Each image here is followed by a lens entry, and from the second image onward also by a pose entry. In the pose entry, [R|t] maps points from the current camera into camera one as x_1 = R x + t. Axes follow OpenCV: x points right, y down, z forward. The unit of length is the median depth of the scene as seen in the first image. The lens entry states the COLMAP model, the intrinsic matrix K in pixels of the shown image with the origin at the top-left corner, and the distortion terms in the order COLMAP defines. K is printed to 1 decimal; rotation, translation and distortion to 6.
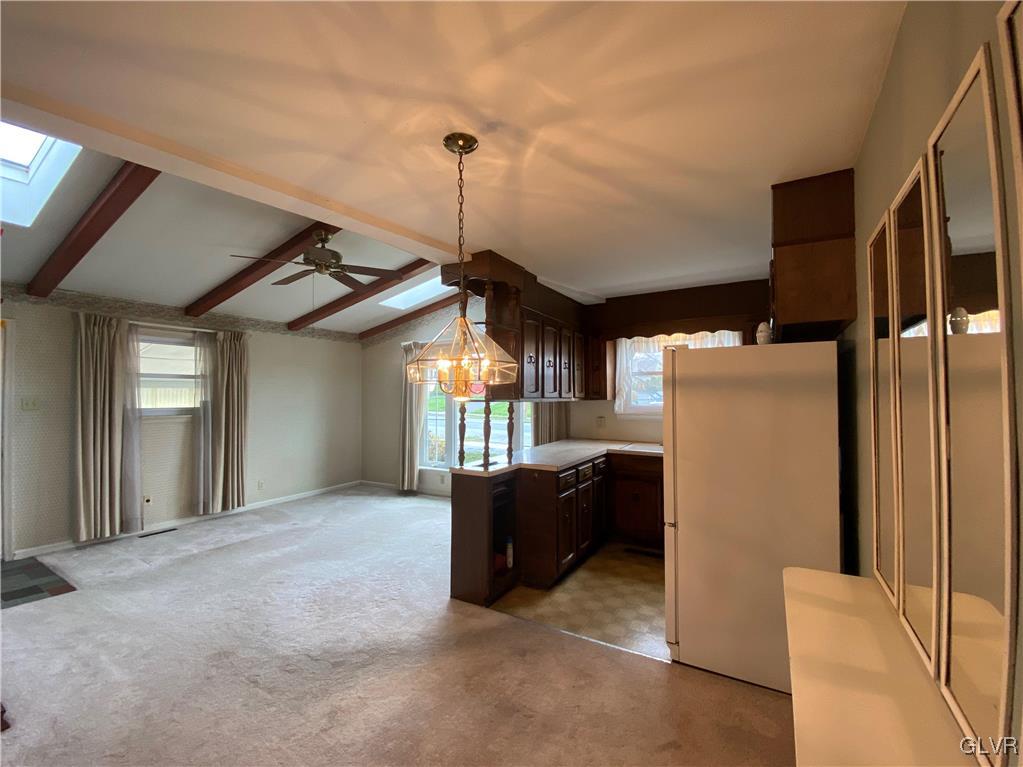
lens RADIAL K [[430.6, 0, 511.5], [0, 430.6, 383.5], [0, 0, 1]] dist [0.009301, -0.014864]
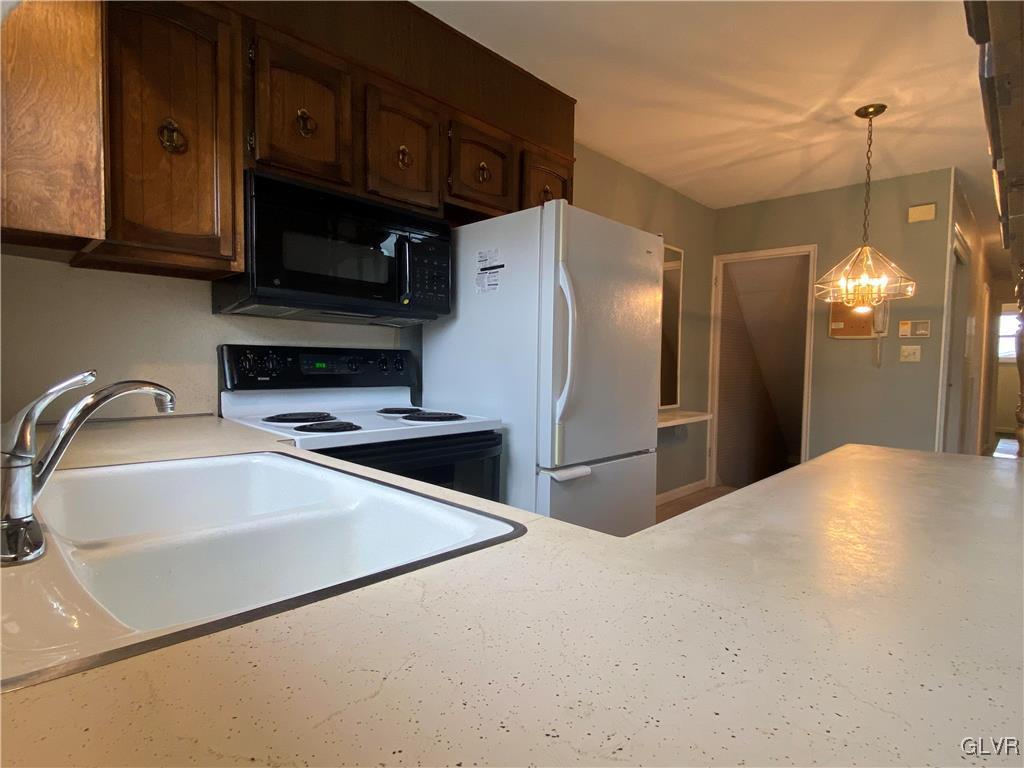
lens RADIAL K [[540.8, 0, 512.0], [0, 540.8, 384.0], [0, 0, 1]] dist [0.056588, -0.051374]
pose [[-0.972986, -0.019032, 0.230079, 0.205479], [-0.015855, 0.999752, 0.015648, 0.097382], [-0.230320, 0.011577, -0.973046, 1.099523]]
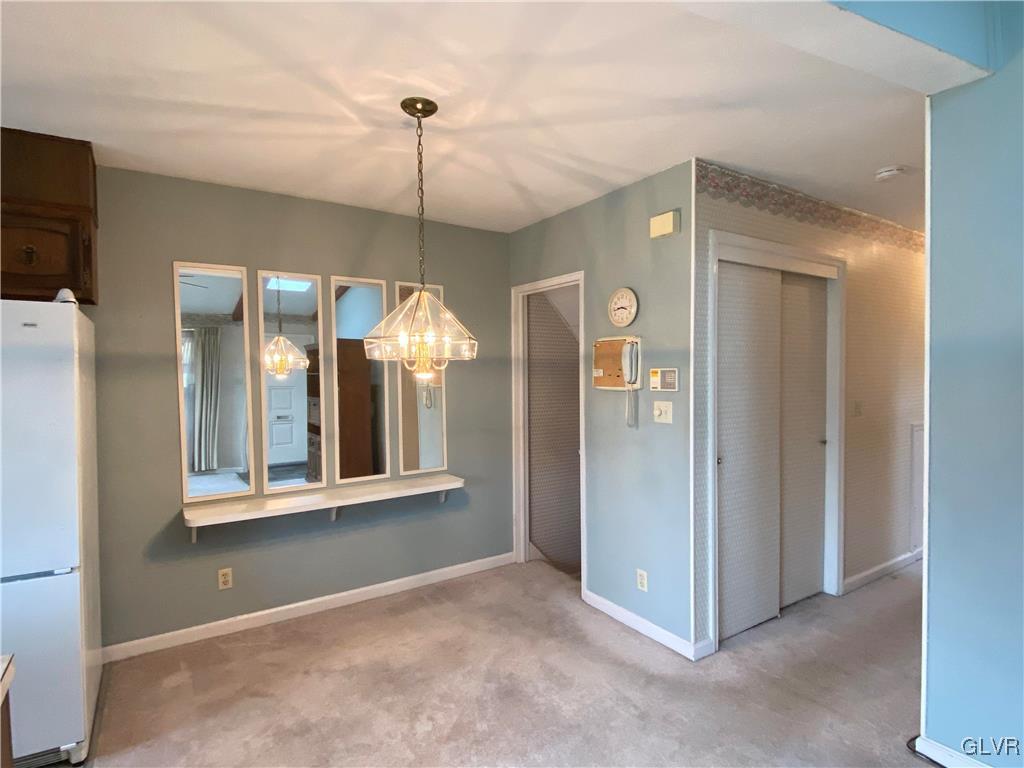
lens RADIAL K [[534.3, 0, 509.7], [0, 534.3, 385.9], [0, 0, 1]] dist [0.063612, -0.058787]
pose [[-0.895362, 0.004907, 0.445313, -0.318386], [0.002526, 0.999979, -0.005942, 0.026168], [-0.445333, -0.004195, -0.895355, 0.763114]]
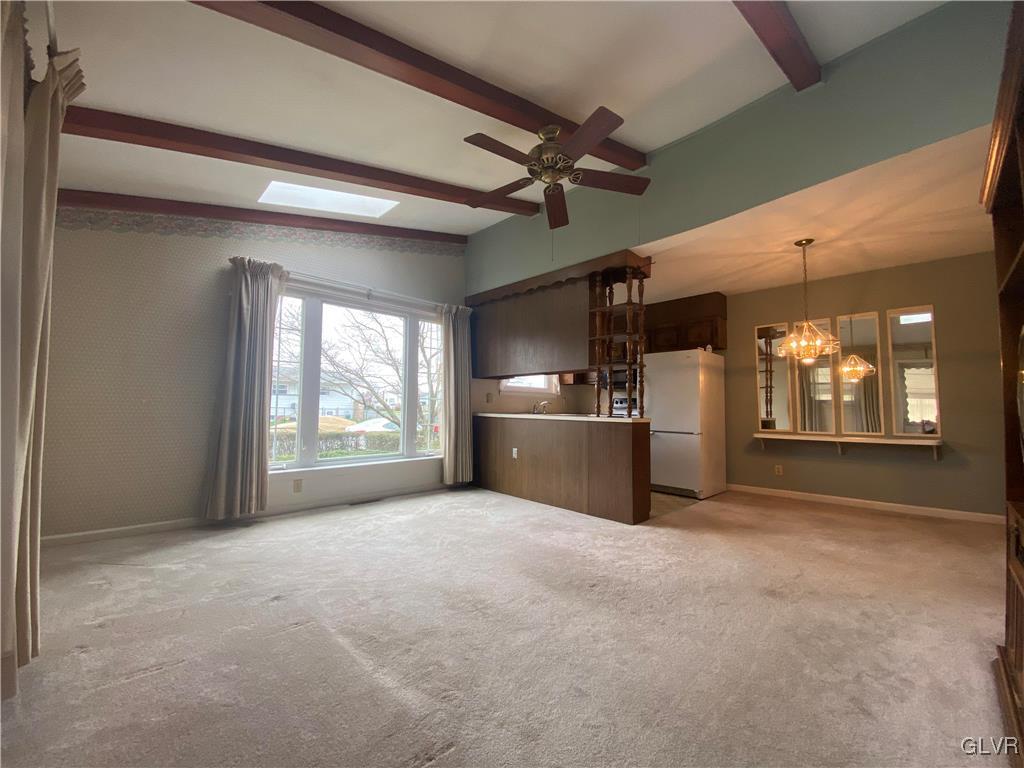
lens RADIAL K [[412.9, 0, 510.4], [0, 412.9, 385.3], [0, 0, 1]] dist [0.038056, -0.027880]
pose [[0.267153, 0.065585, 0.961420, -0.947211], [-0.040315, 0.997569, -0.056848, 0.127540], [-0.962811, -0.023573, 0.269147, 0.705496]]
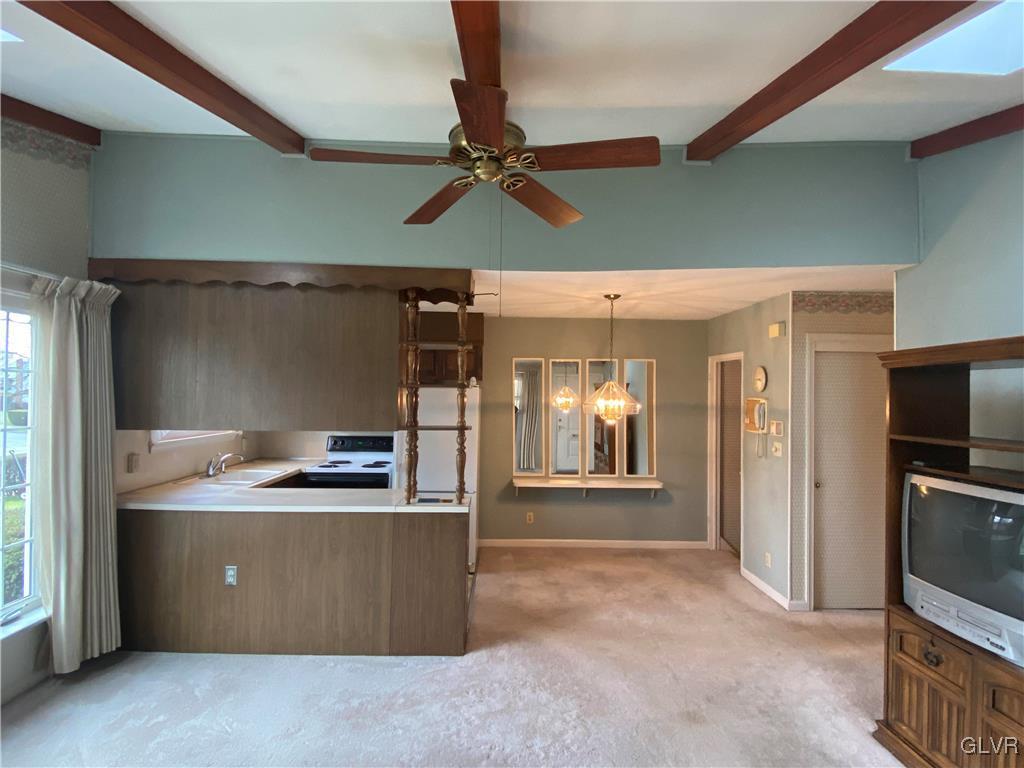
lens RADIAL K [[534.3, 0, 509.7], [0, 534.3, 385.9], [0, 0, 1]] dist [0.063612, -0.058787]
pose [[-0.524001, 0.014416, 0.851595, -0.776482], [-0.034702, 0.998665, -0.038258, -0.006513], [-0.851010, -0.049599, -0.522802, 1.046787]]
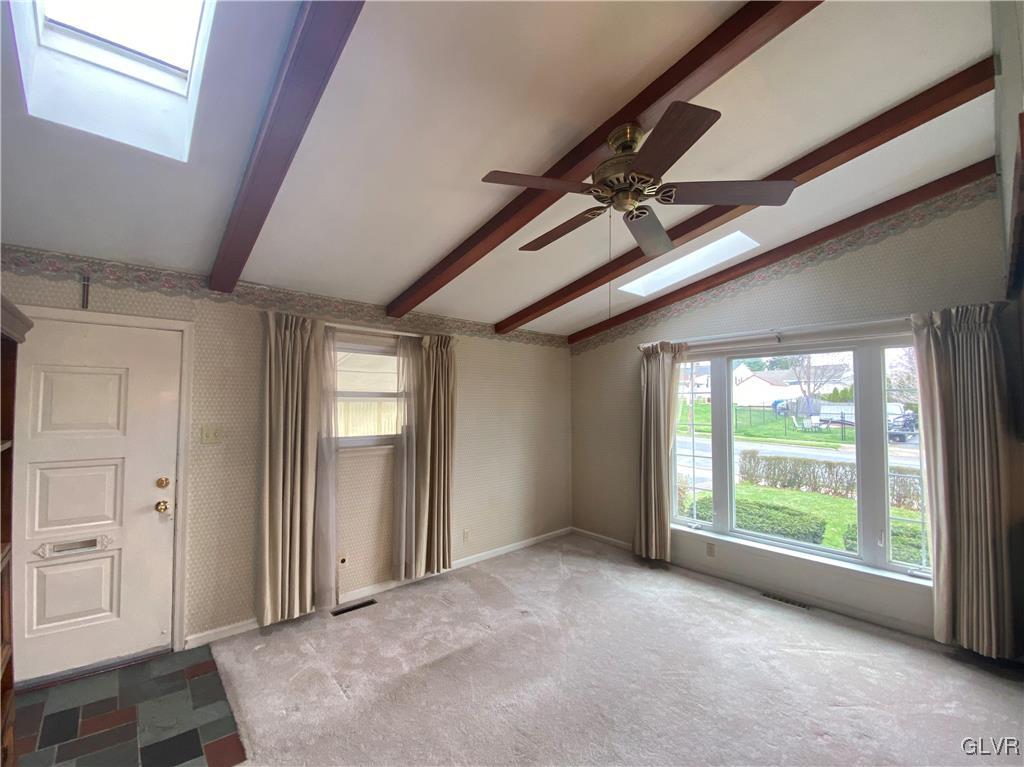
lens RADIAL K [[424.7, 0, 513.1], [0, 424.7, 386.1], [0, 0, 1]] dist [0.041162, -0.030627]
pose [[0.951782, -0.002709, -0.306762, -0.334864], [-0.001606, 0.999903, -0.013815, -0.024000], [0.306770, 0.013641, 0.951686, 0.374758]]
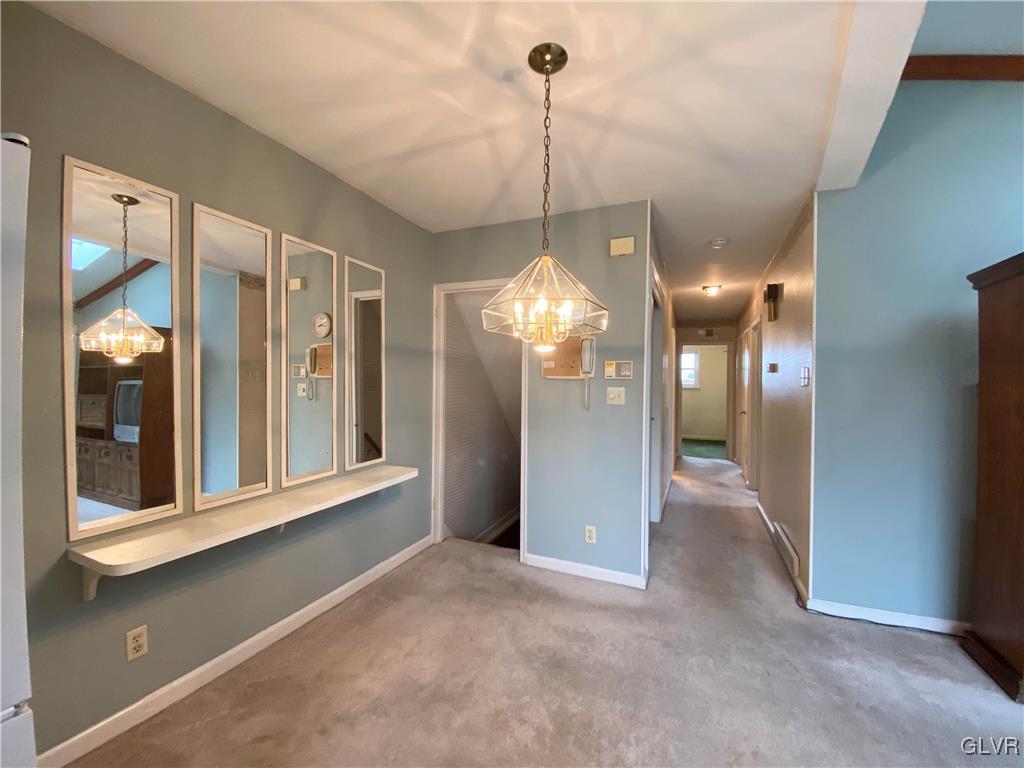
lens RADIAL K [[412.9, 0, 510.4], [0, 412.9, 385.3], [0, 0, 1]] dist [0.038056, -0.027880]
pose [[-0.993443, -0.002294, -0.114306, 0.021312], [0.000065, 0.999787, -0.020627, 0.050570], [0.114329, -0.020500, -0.993231, 0.704962]]
